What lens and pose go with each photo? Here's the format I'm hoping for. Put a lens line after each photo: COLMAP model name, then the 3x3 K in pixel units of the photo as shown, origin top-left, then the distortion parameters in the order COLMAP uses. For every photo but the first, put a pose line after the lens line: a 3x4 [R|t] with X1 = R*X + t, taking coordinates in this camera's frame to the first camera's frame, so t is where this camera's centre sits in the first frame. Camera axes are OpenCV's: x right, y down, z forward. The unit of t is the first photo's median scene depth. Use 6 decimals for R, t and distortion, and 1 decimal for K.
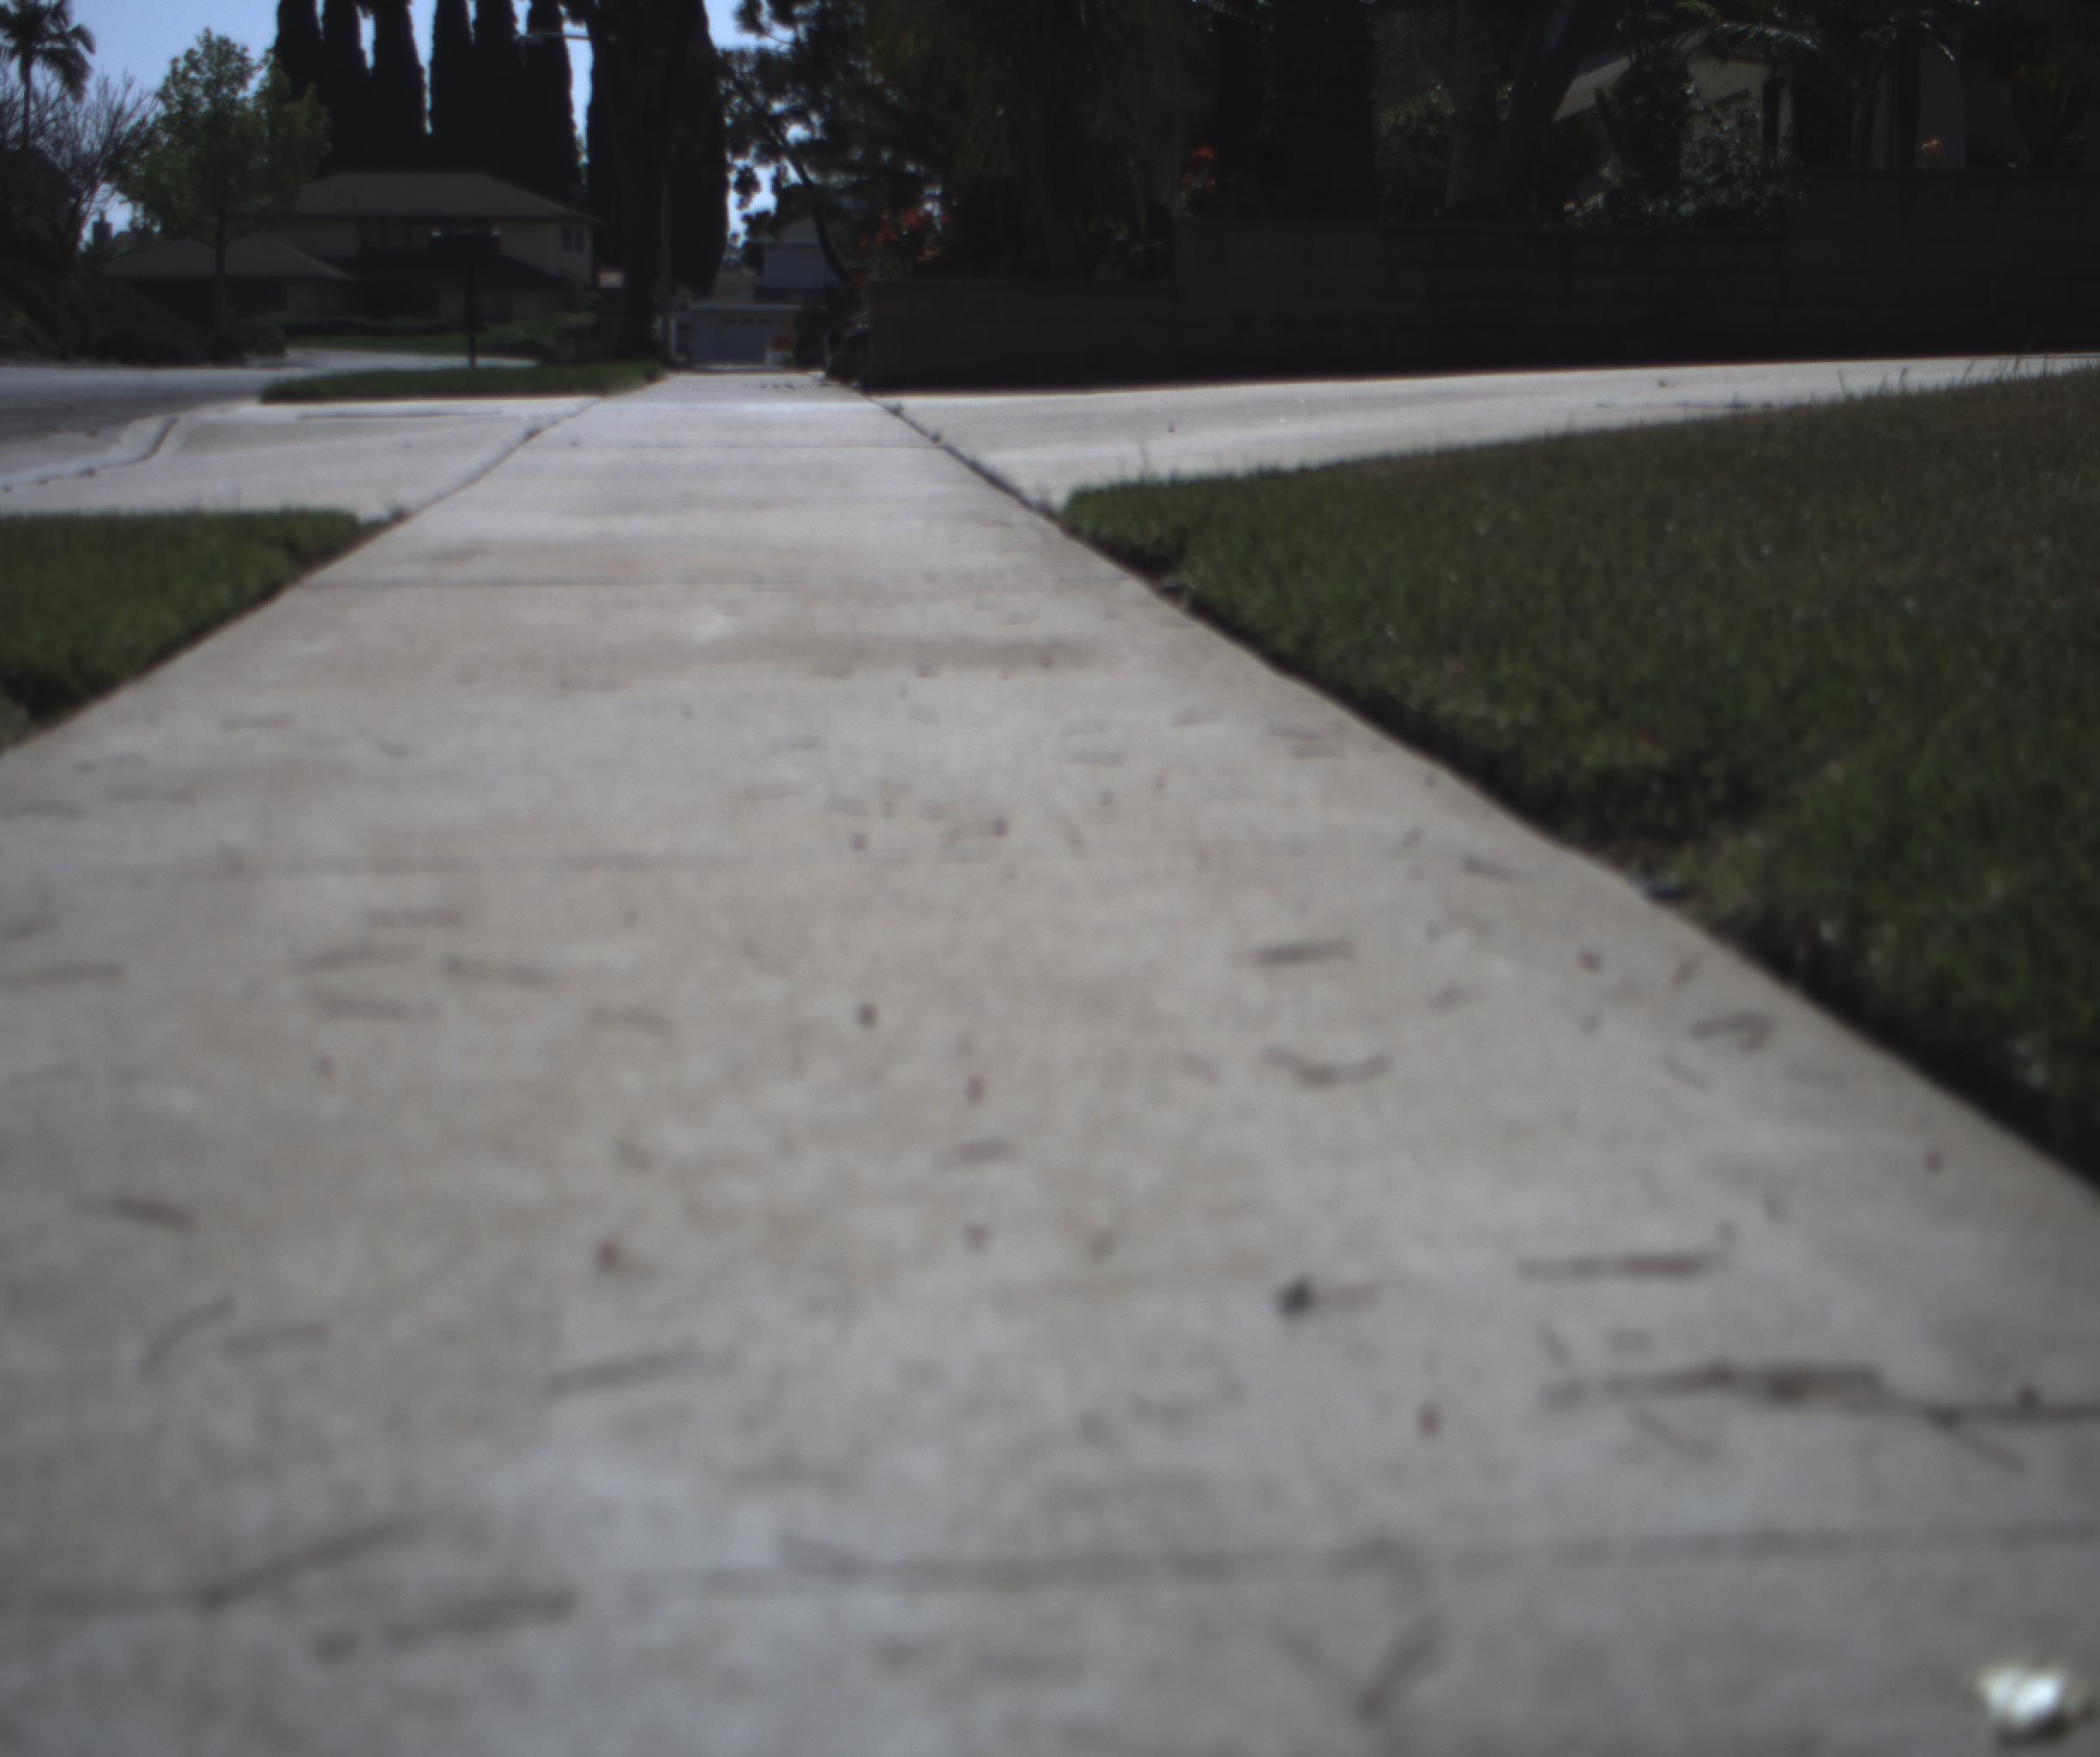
lens RADIAL K [[3937.2, 0, 1050.0], [0, 3937.2, 878.5], [0, 0, 1]] dist [-0.180607, 0.890523]
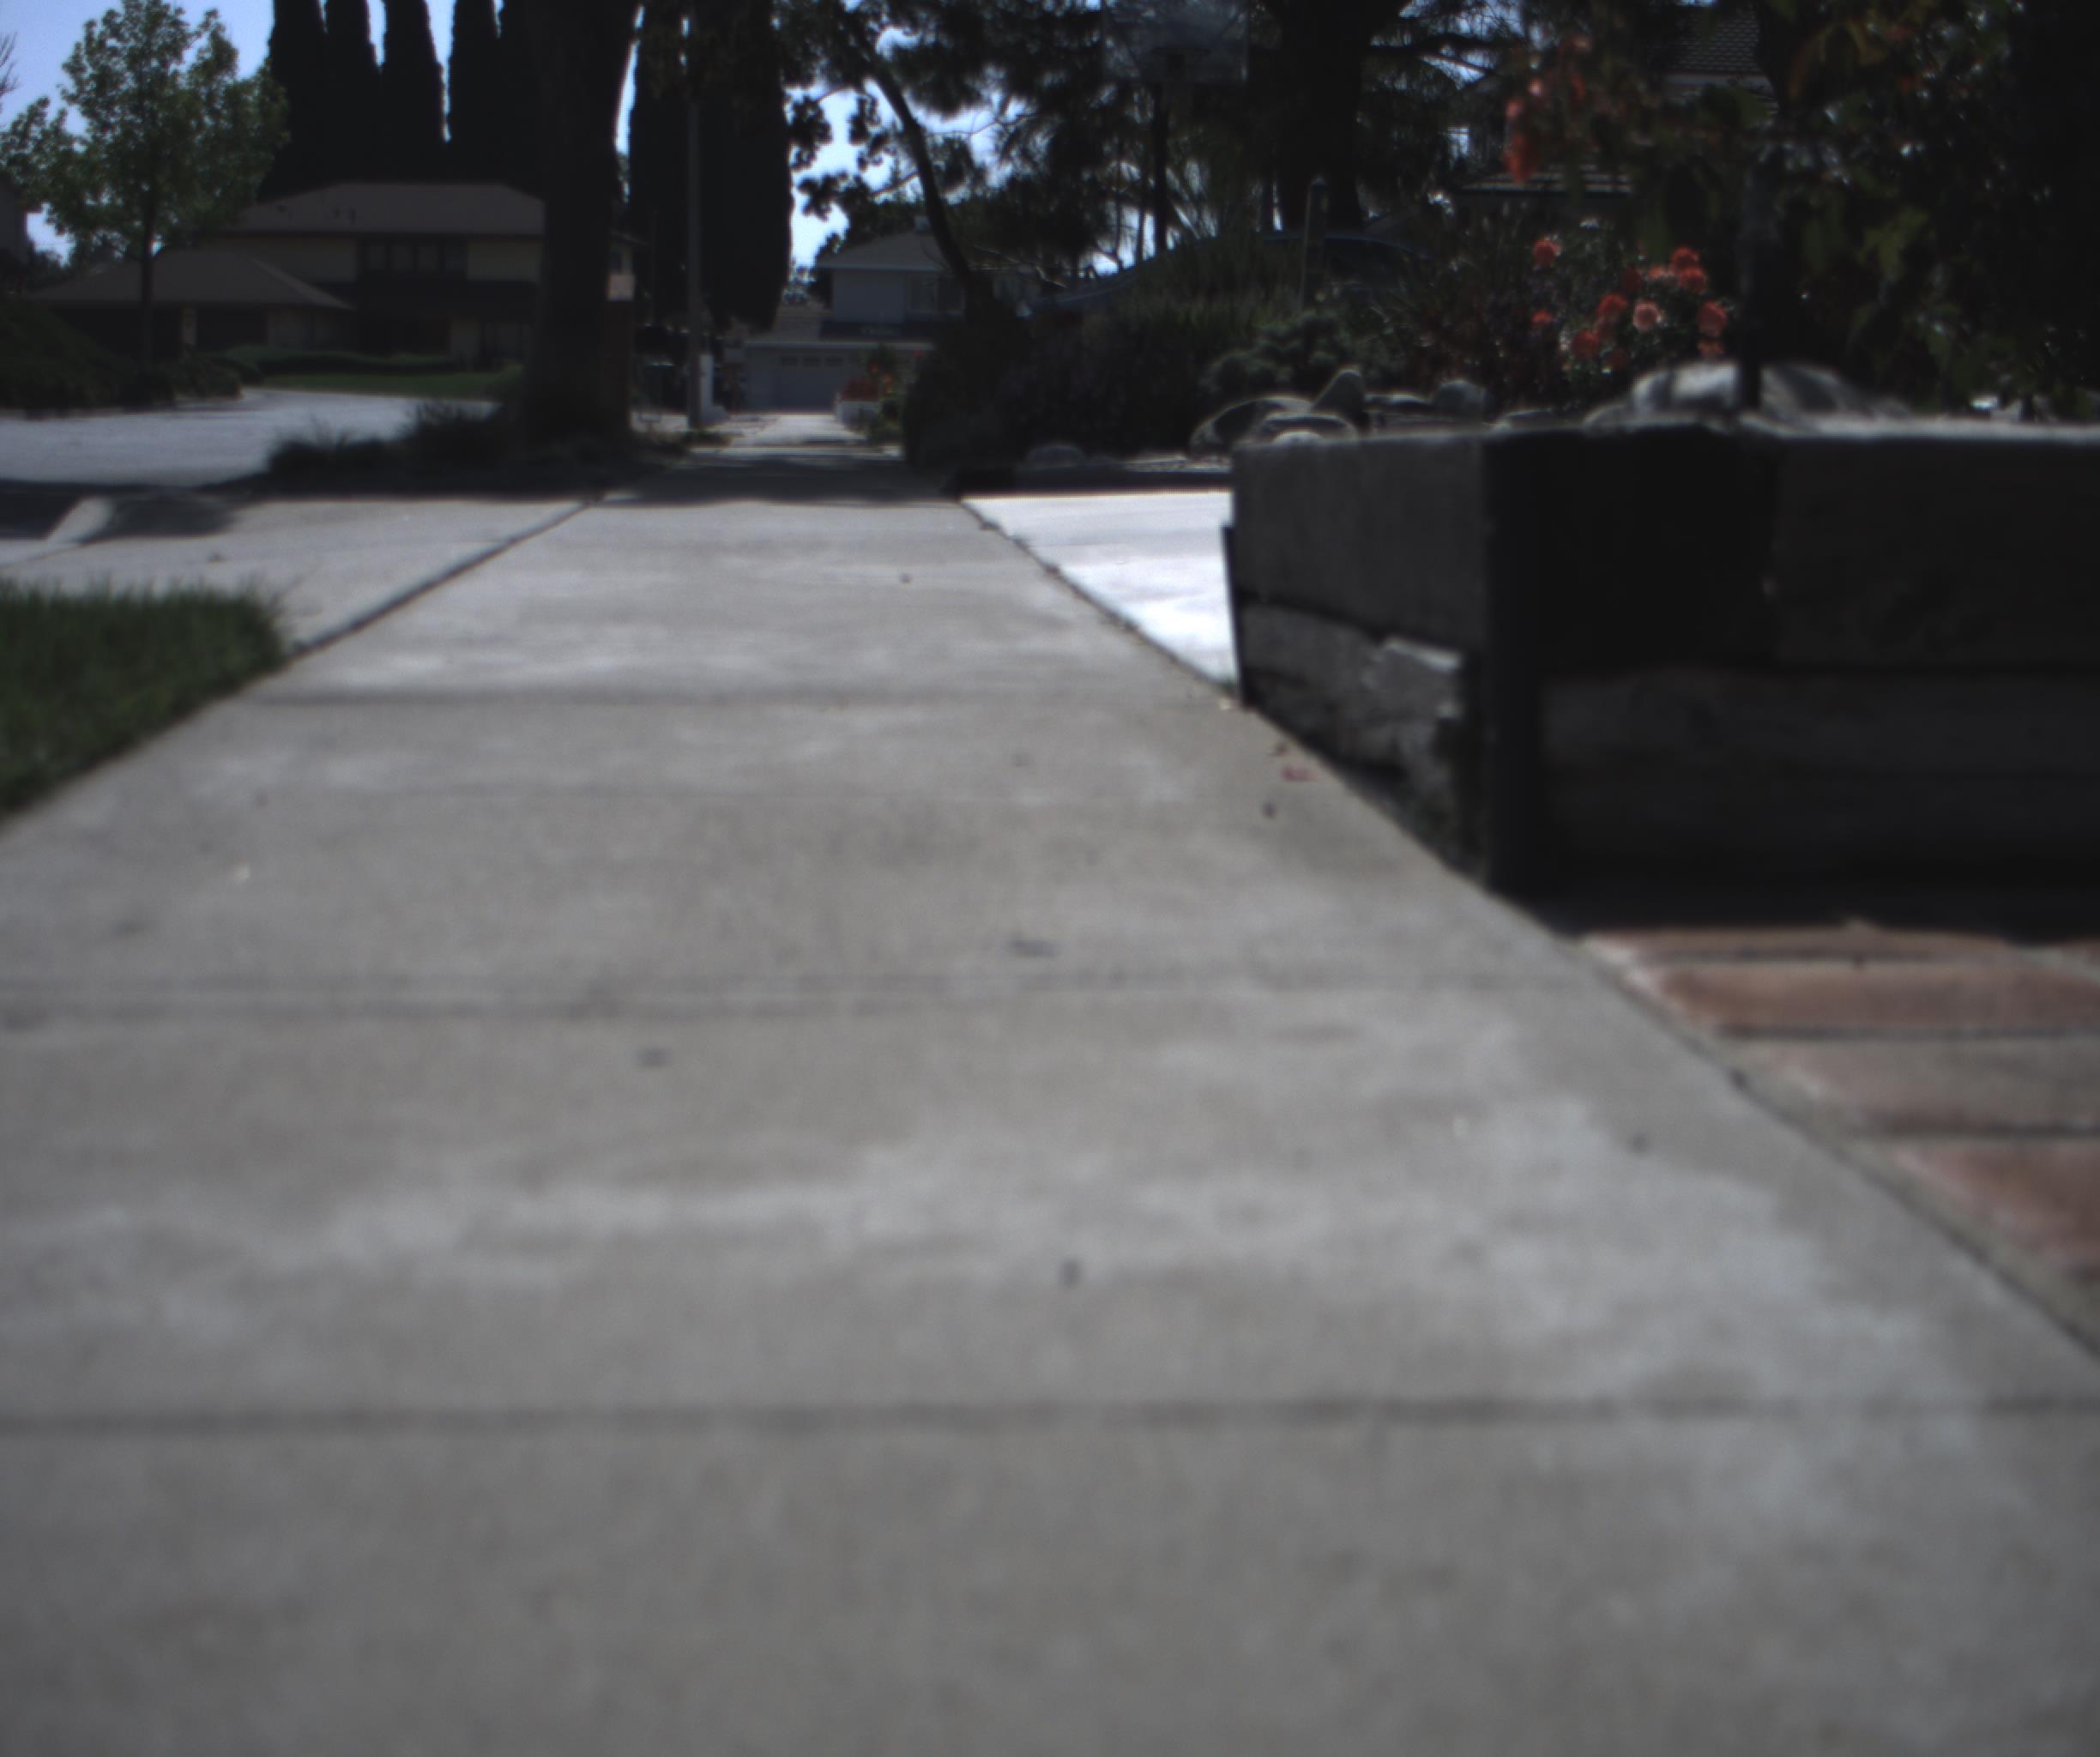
lens RADIAL K [[3937.2, 0, 1050.0], [0, 3937.2, 878.5], [0, 0, 1]] dist [-0.180607, 0.890523]
pose [[0.999825, 0.010375, -0.015589, -0.017800], [-0.010543, 0.999887, -0.010732, -0.033722], [0.015475, 0.010894, 0.999821, 0.239242]]
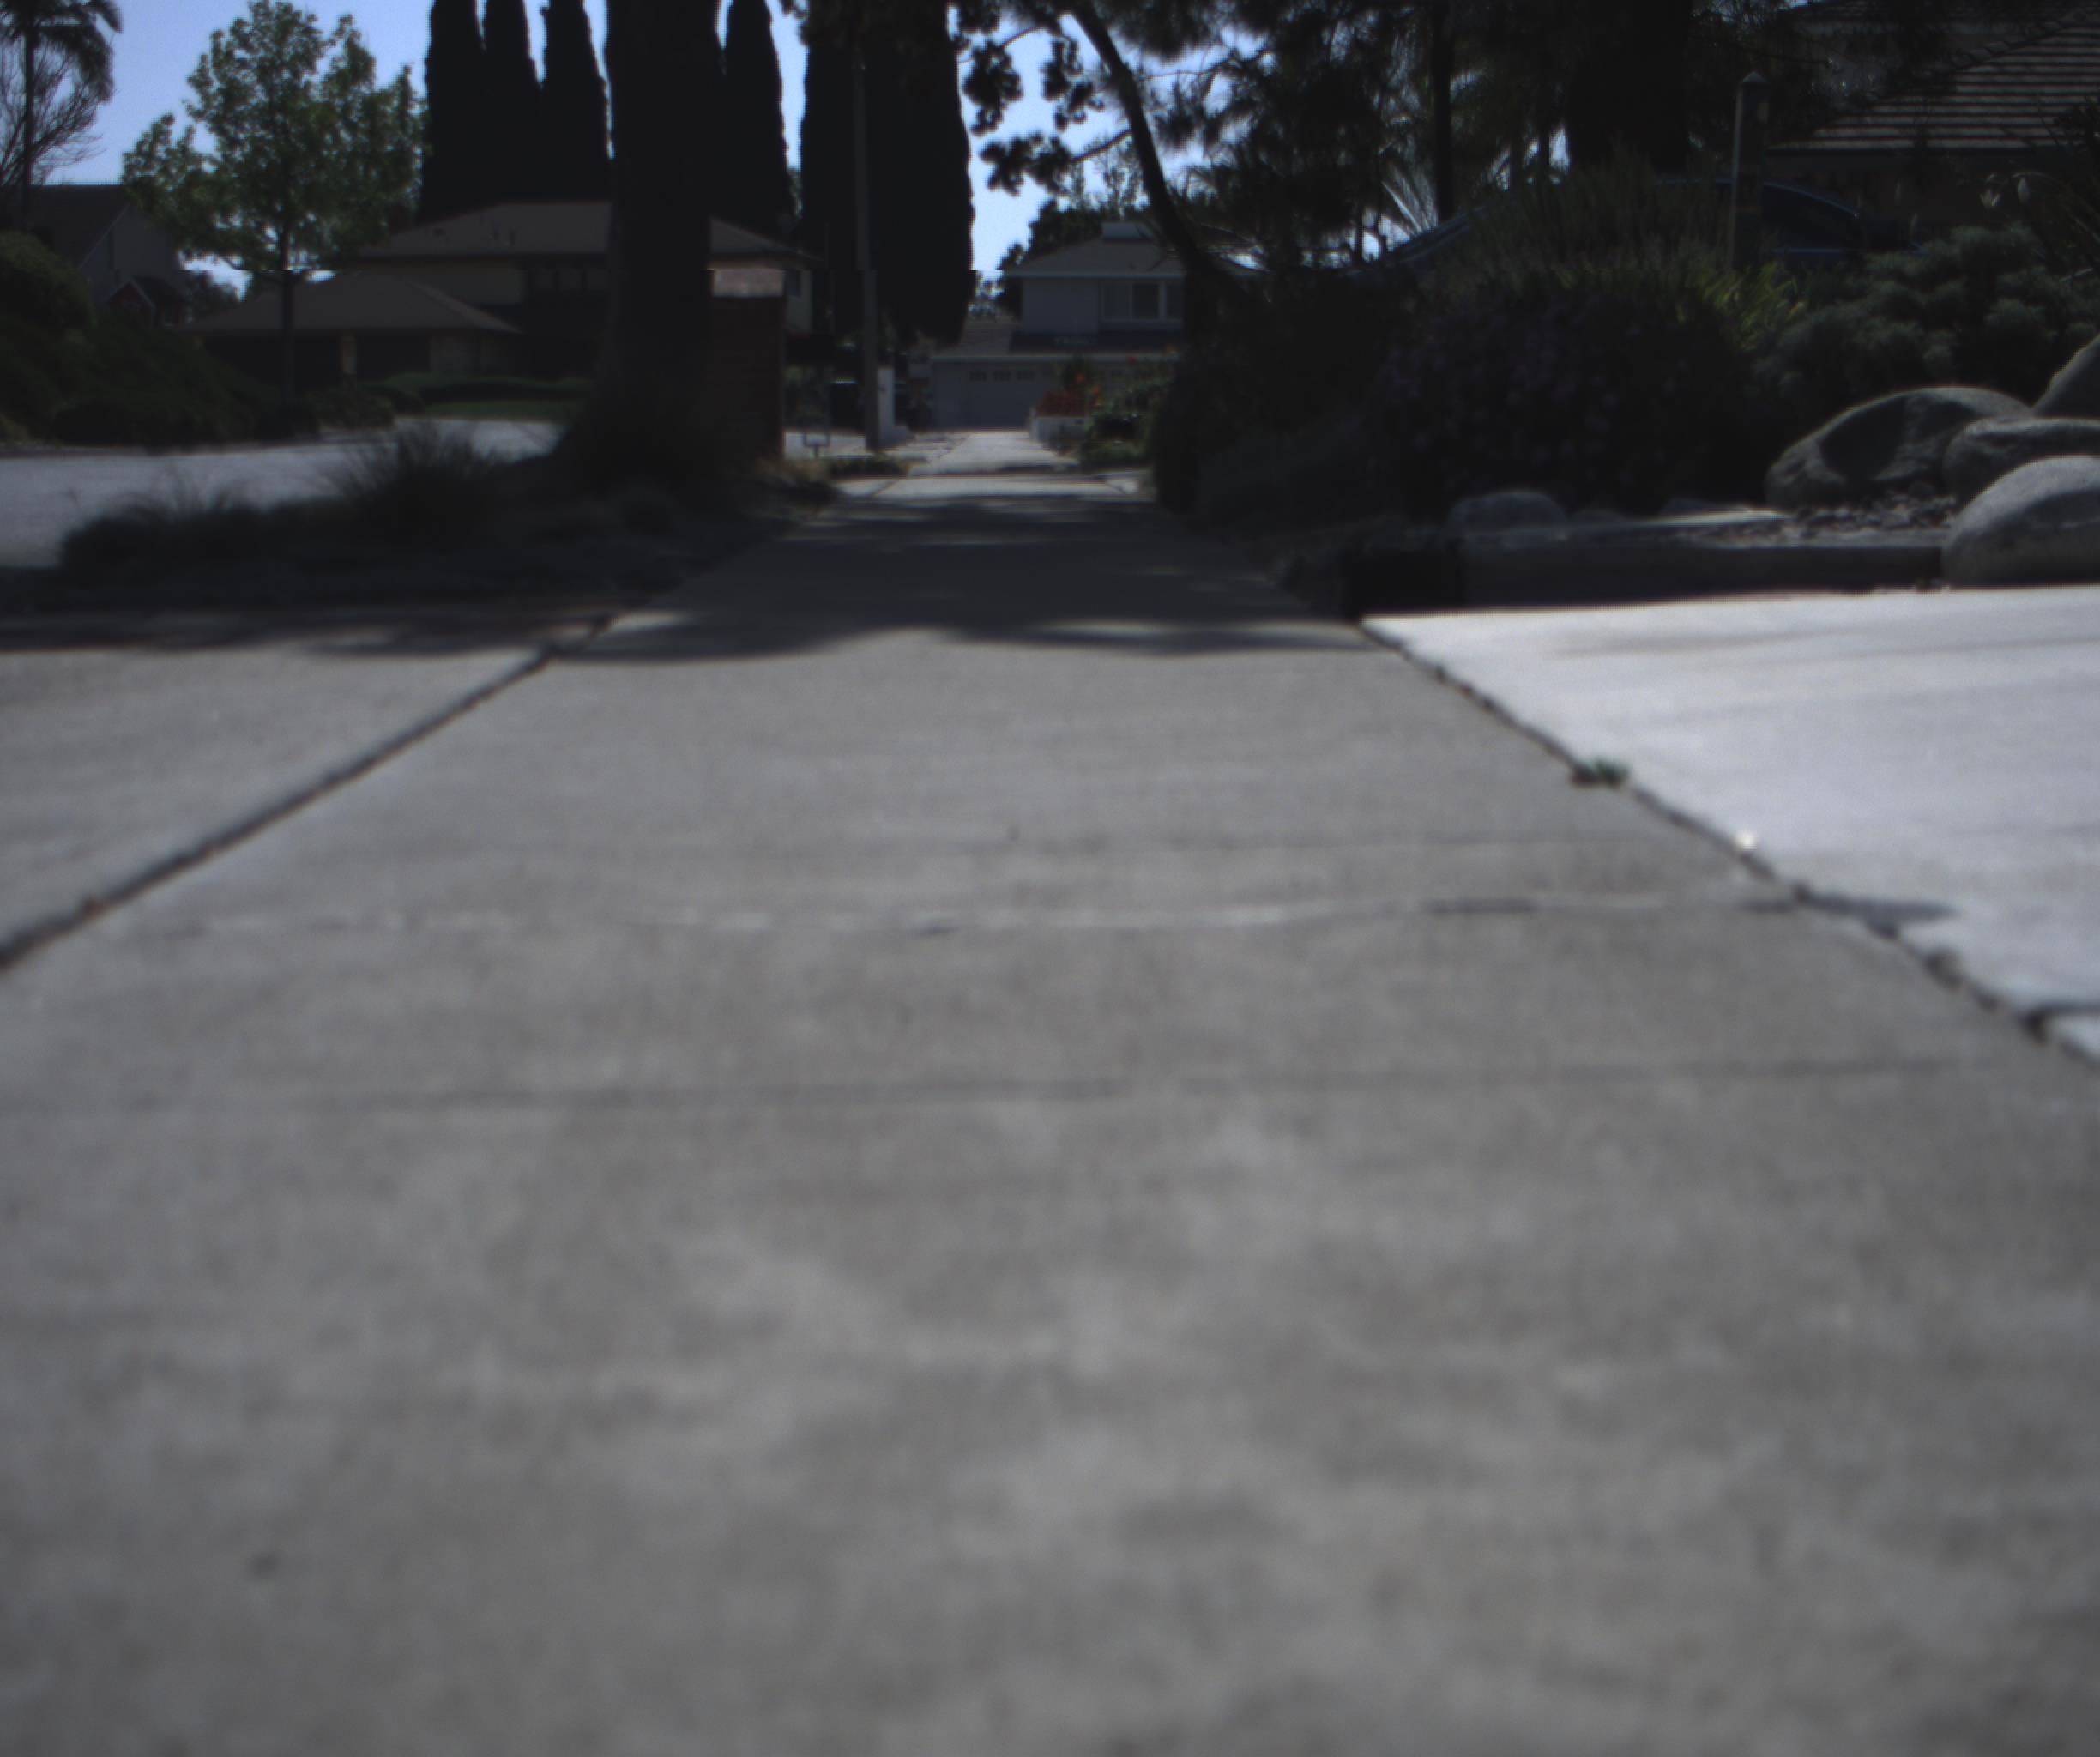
lens RADIAL K [[3937.2, 0, 1050.0], [0, 3937.2, 878.5], [0, 0, 1]] dist [-0.180607, 0.890523]
pose [[0.997906, -0.007773, -0.064218, -0.023799], [0.006843, 0.999868, -0.014704, -0.042802], [0.064324, 0.014234, 0.997828, 0.308223]]
